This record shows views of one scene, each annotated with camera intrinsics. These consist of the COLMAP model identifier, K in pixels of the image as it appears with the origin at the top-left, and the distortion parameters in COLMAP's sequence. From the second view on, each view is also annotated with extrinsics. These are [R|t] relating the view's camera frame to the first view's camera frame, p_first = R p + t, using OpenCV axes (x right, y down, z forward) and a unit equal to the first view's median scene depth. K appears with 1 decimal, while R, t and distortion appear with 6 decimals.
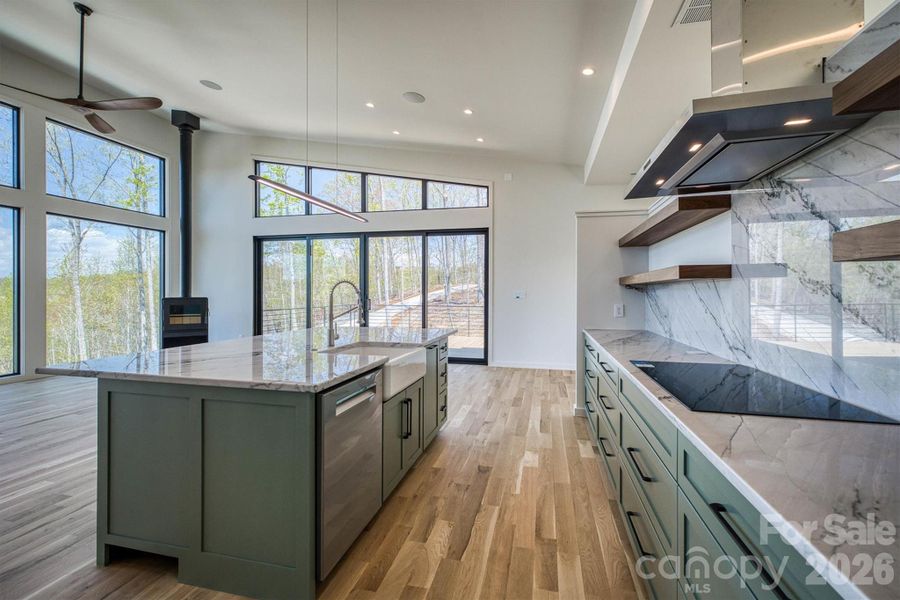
lens RADIAL K [[390.6, 0, 450.0], [0, 390.6, 300.0], [0, 0, 1]] dist [-0.000378, -0.000215]
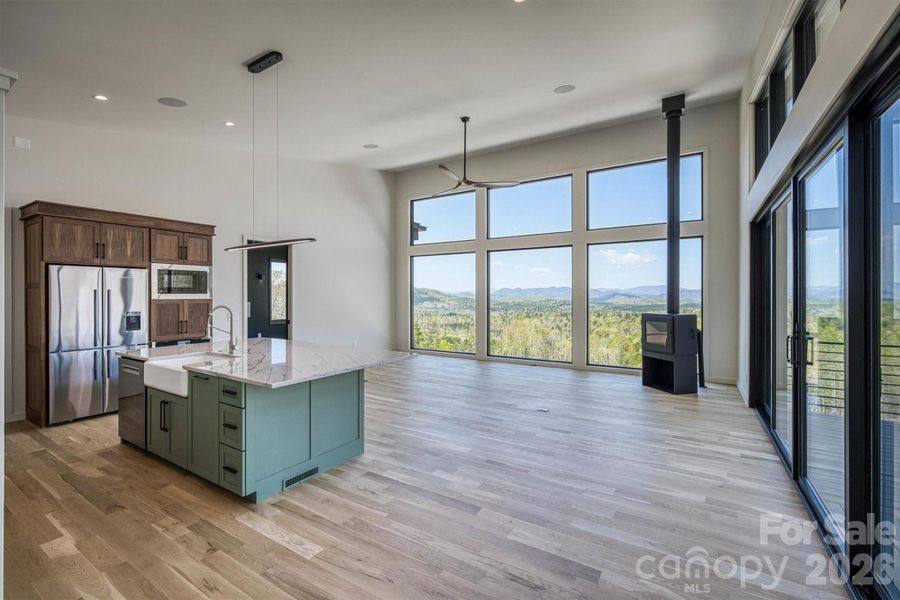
lens RADIAL K [[390.6, 0, 450.0], [0, 390.6, 300.0], [0, 0, 1]] dist [-0.000378, -0.000215]
pose [[-0.319542, 0.001213, -0.947571, 0.716013], [-0.018805, 0.999794, 0.007622, -0.085694], [0.947386, 0.020254, -0.319453, 2.060146]]
